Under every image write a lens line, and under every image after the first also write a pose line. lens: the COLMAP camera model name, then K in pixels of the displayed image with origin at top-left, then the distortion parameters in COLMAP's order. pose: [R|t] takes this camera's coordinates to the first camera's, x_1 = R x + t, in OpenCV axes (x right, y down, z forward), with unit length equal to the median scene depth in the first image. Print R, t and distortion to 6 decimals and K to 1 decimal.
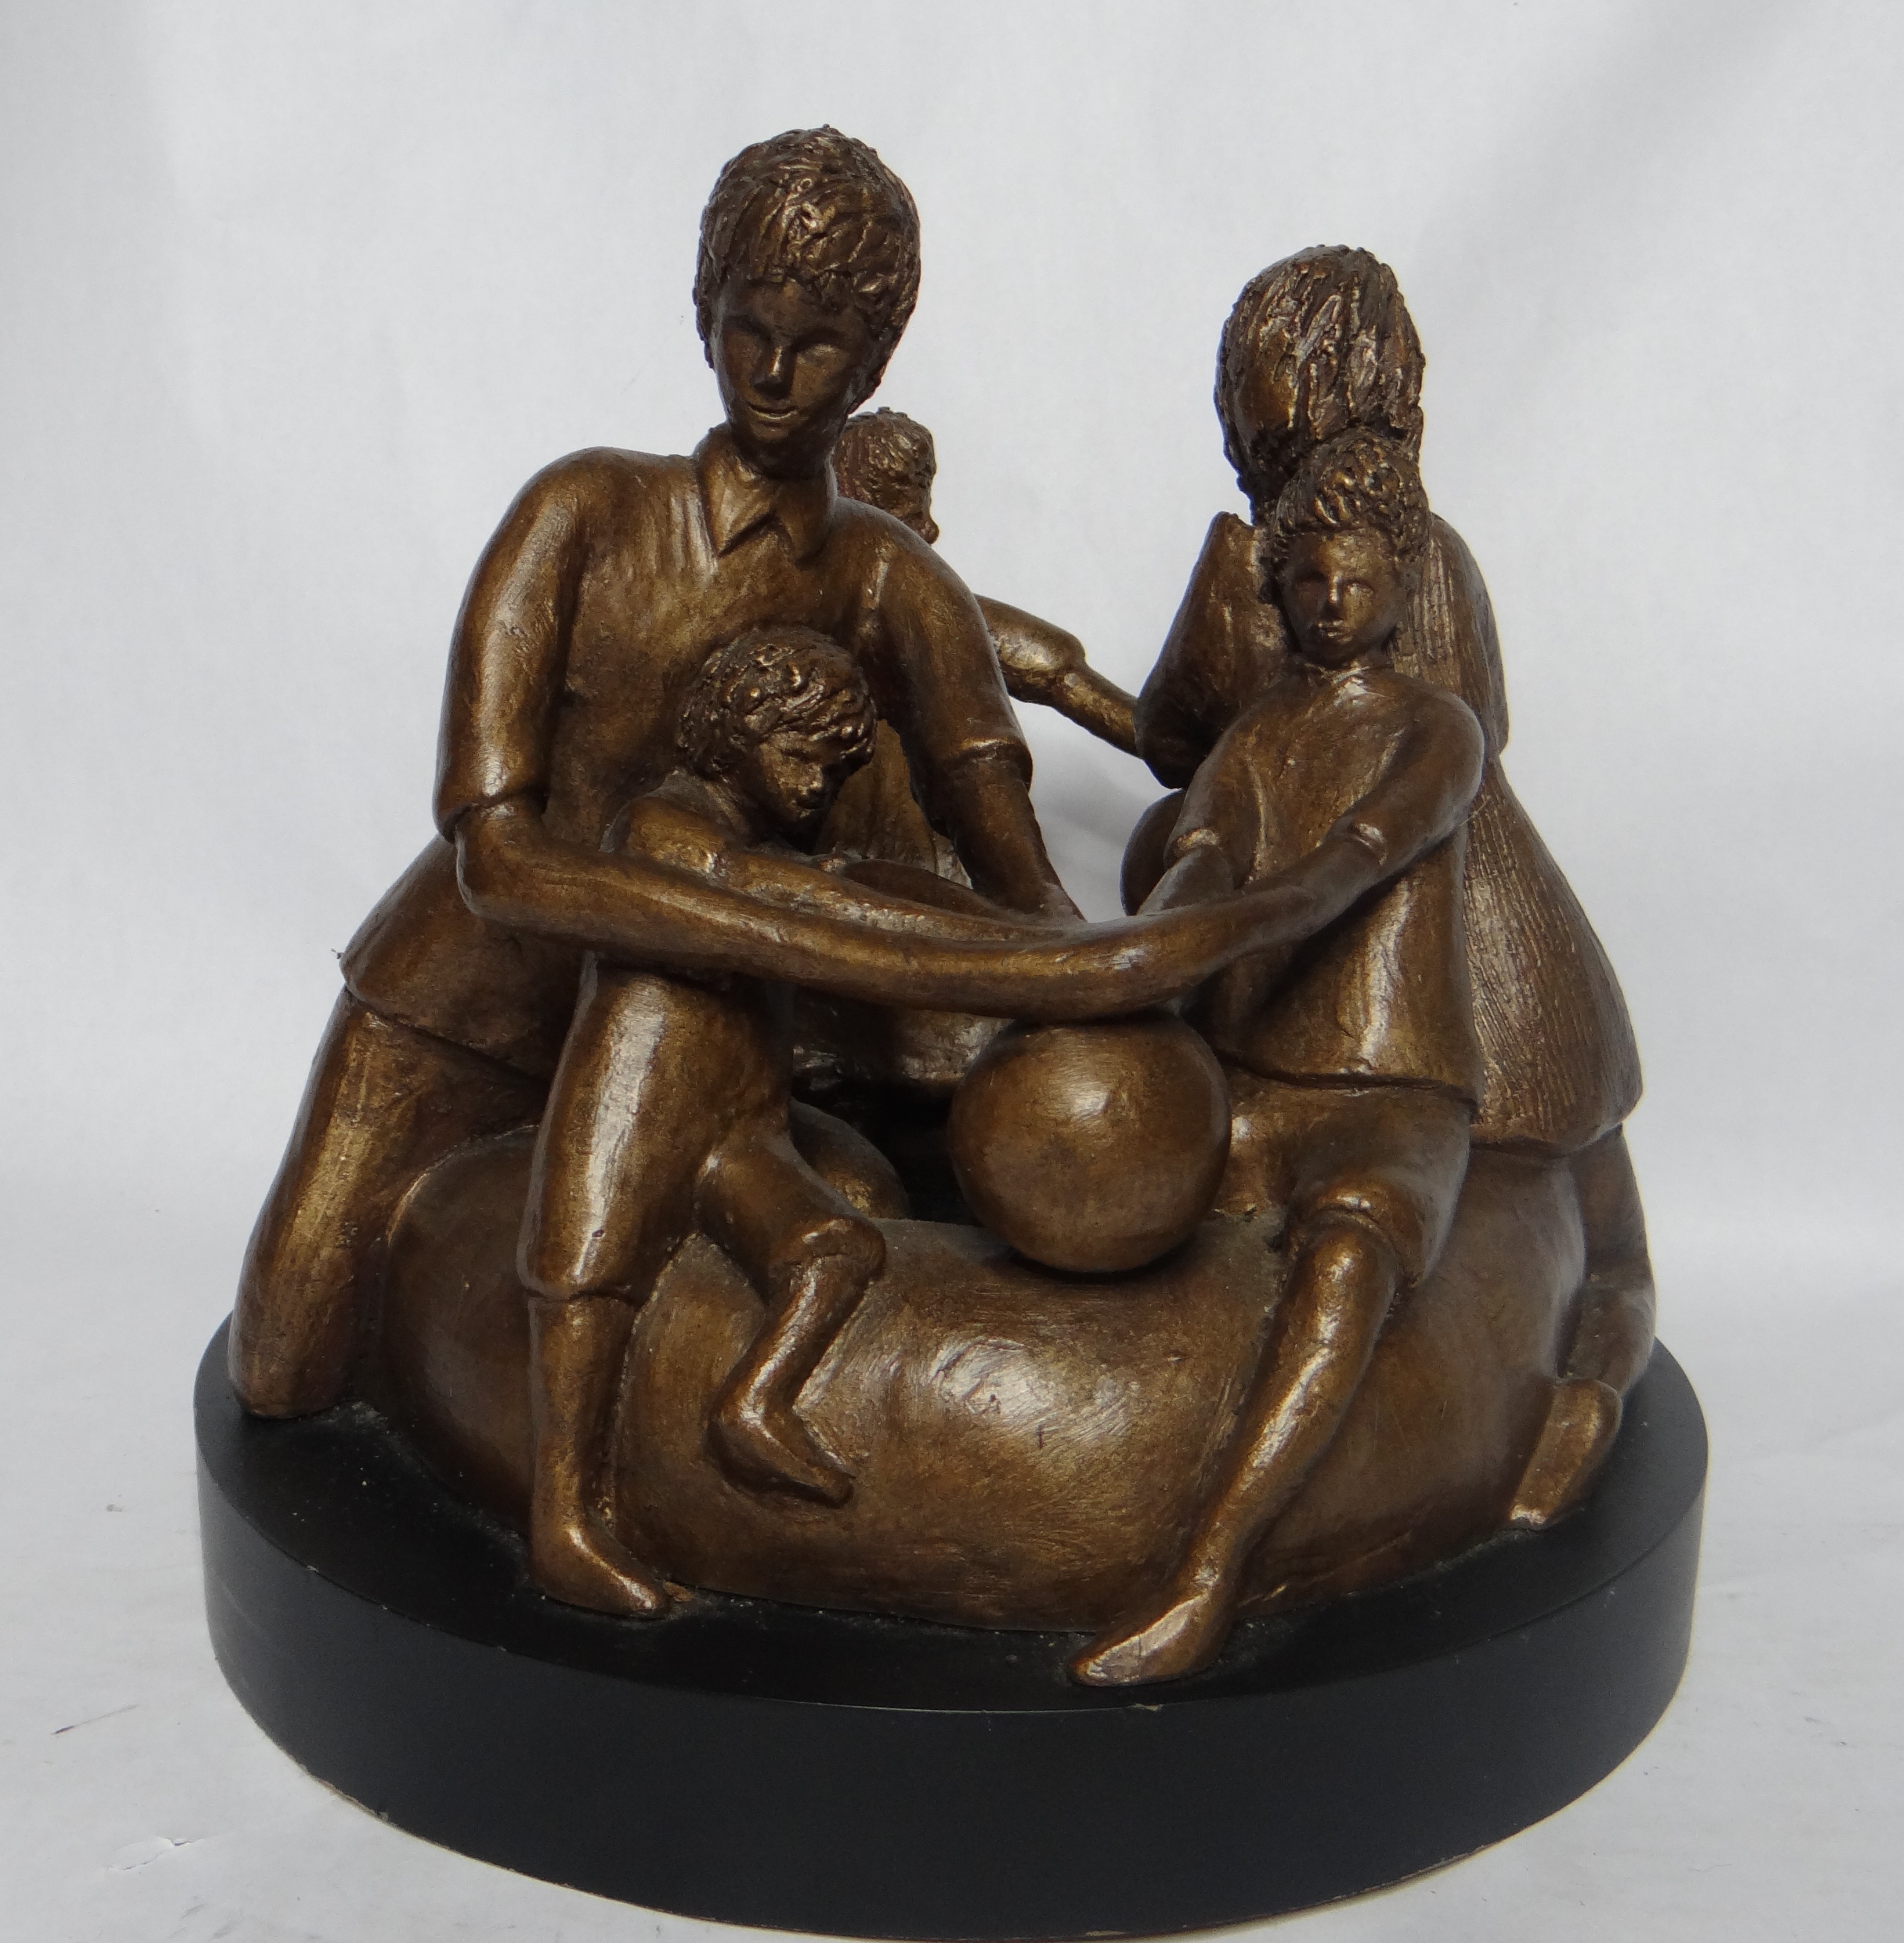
lens RADIAL K [[1946.7, 0, 953.7], [0, 1946.7, 965.0], [0, 0, 1]] dist [-0.000839, 0.000000]
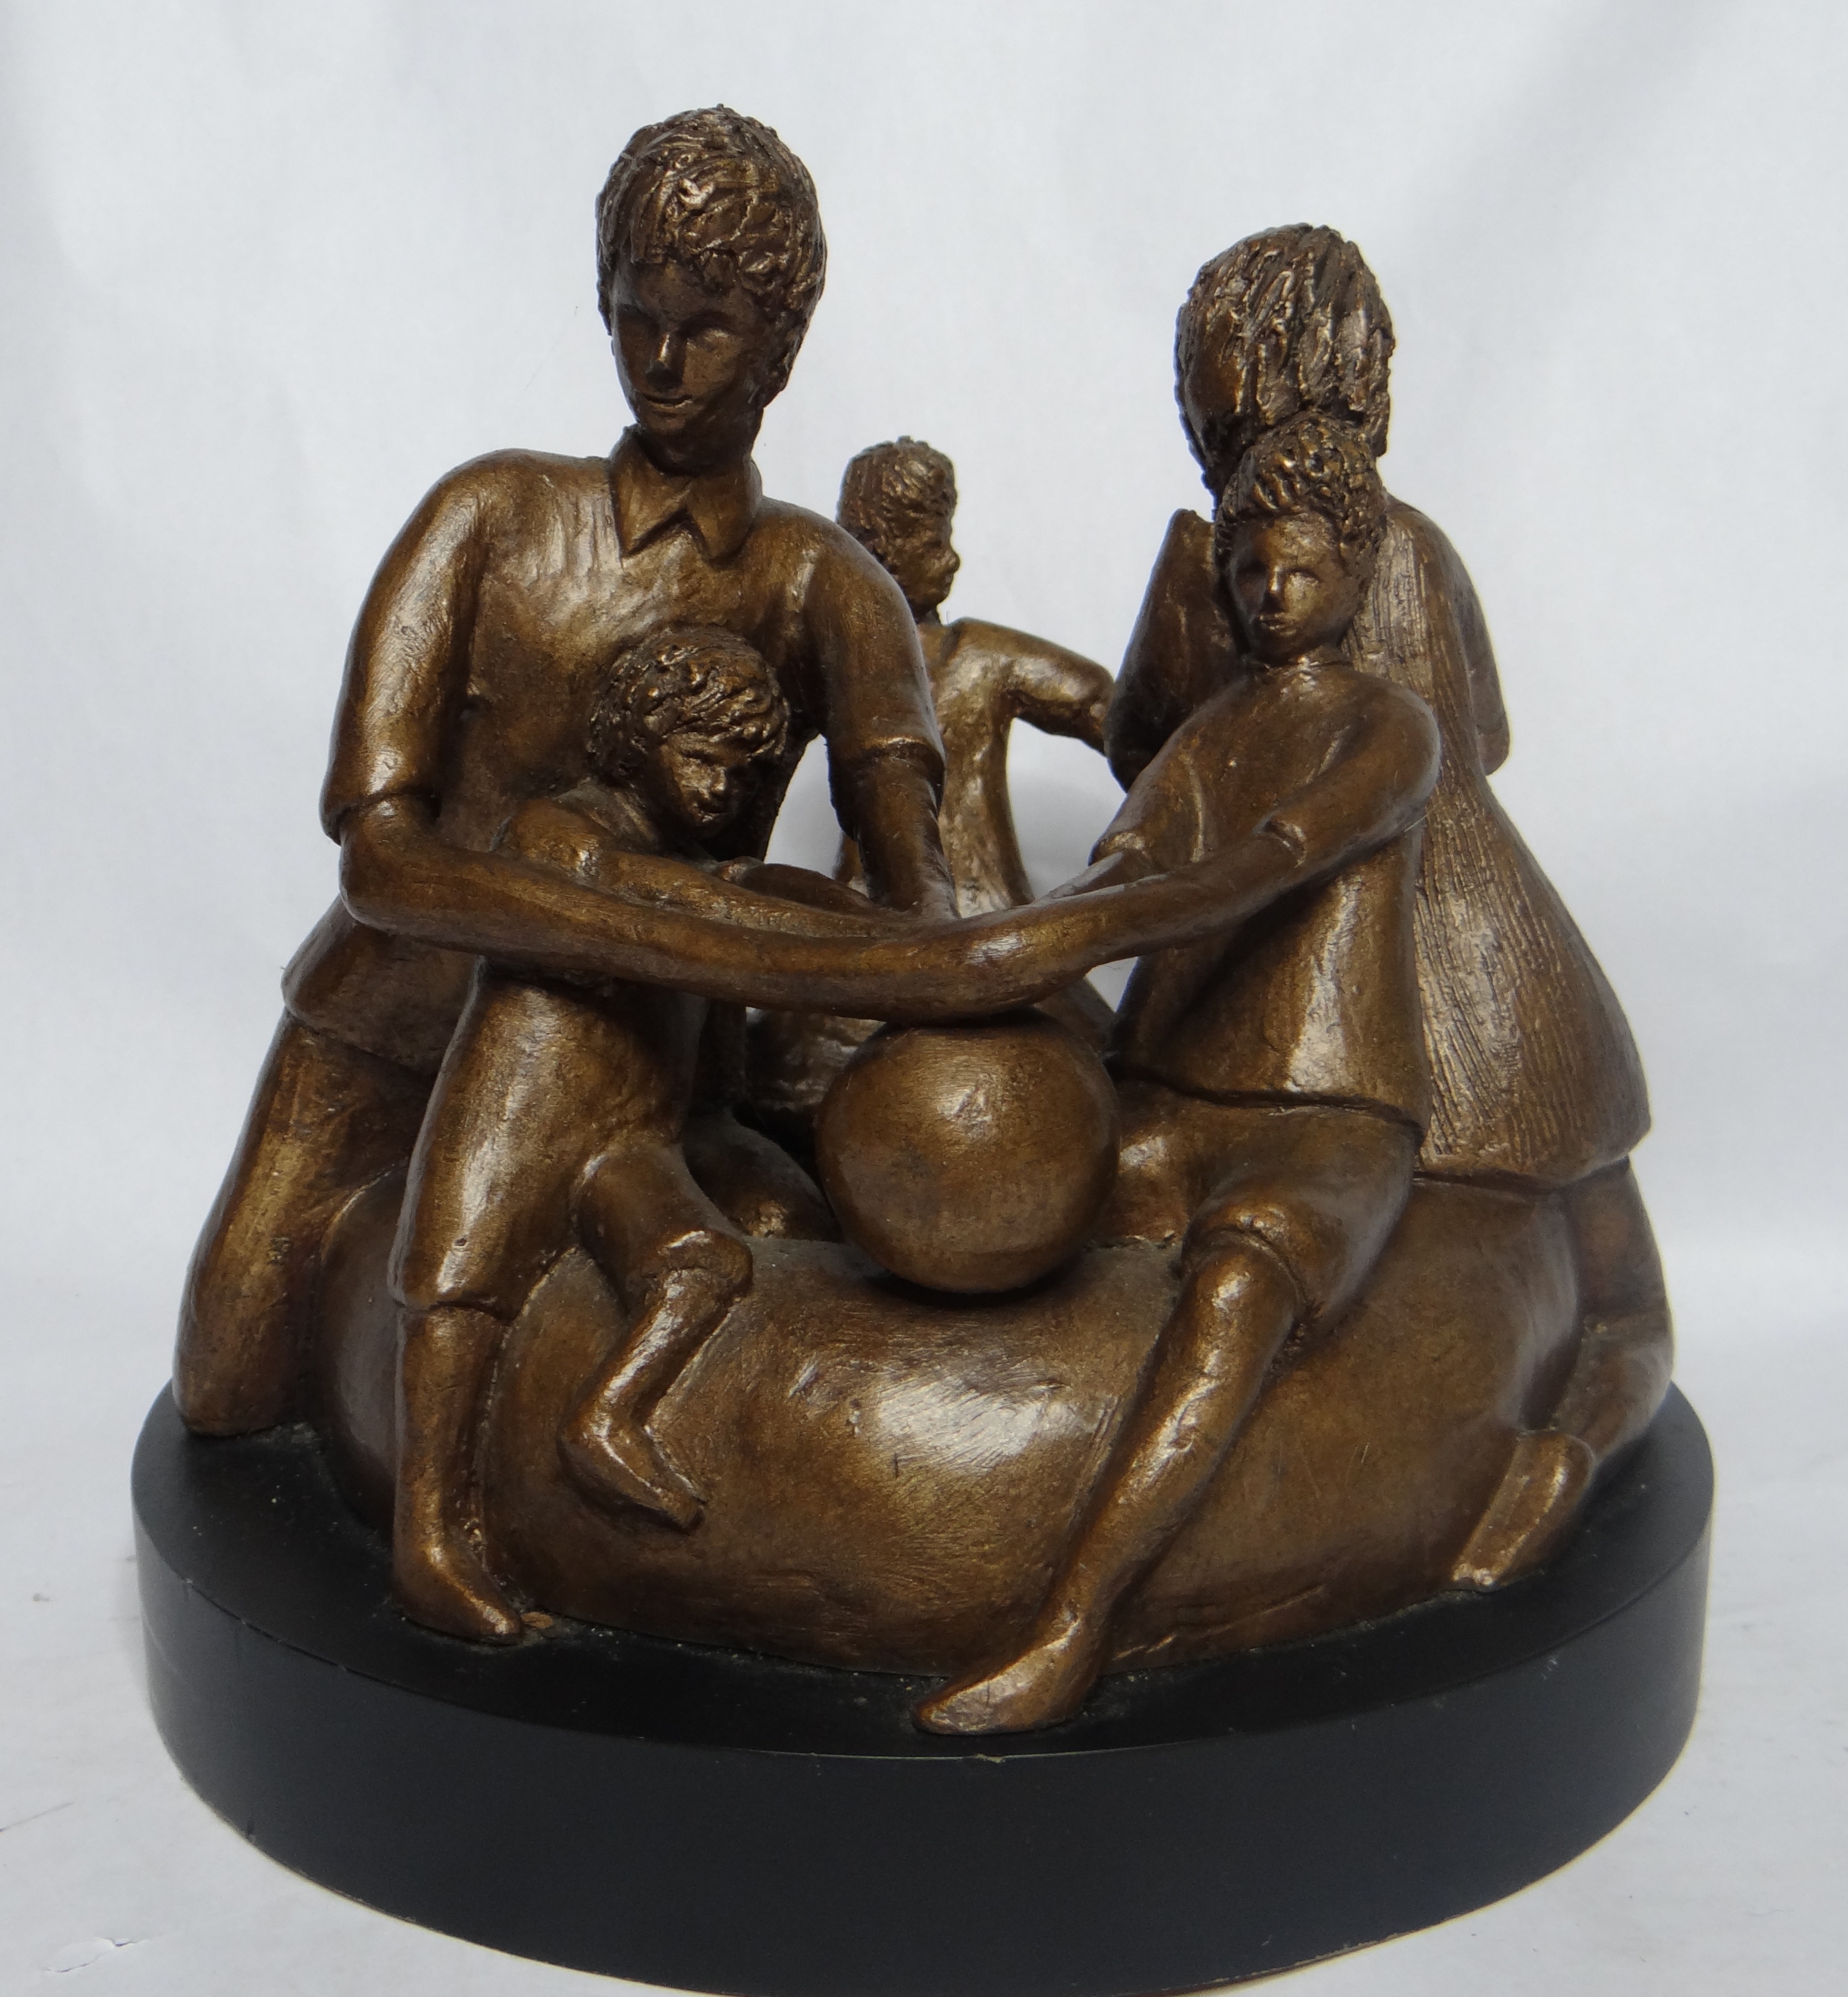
lens RADIAL K [[1926.2, 0, 922.2], [0, 1926.2, 1005.4], [0, 0, 1]] dist [0.000677, 0.000000]
pose [[0.993632, 0.003917, -0.112609, 0.139872], [-0.006175, 0.999787, -0.019703, 0.034164], [0.112508, 0.020273, 0.993444, 0.064867]]
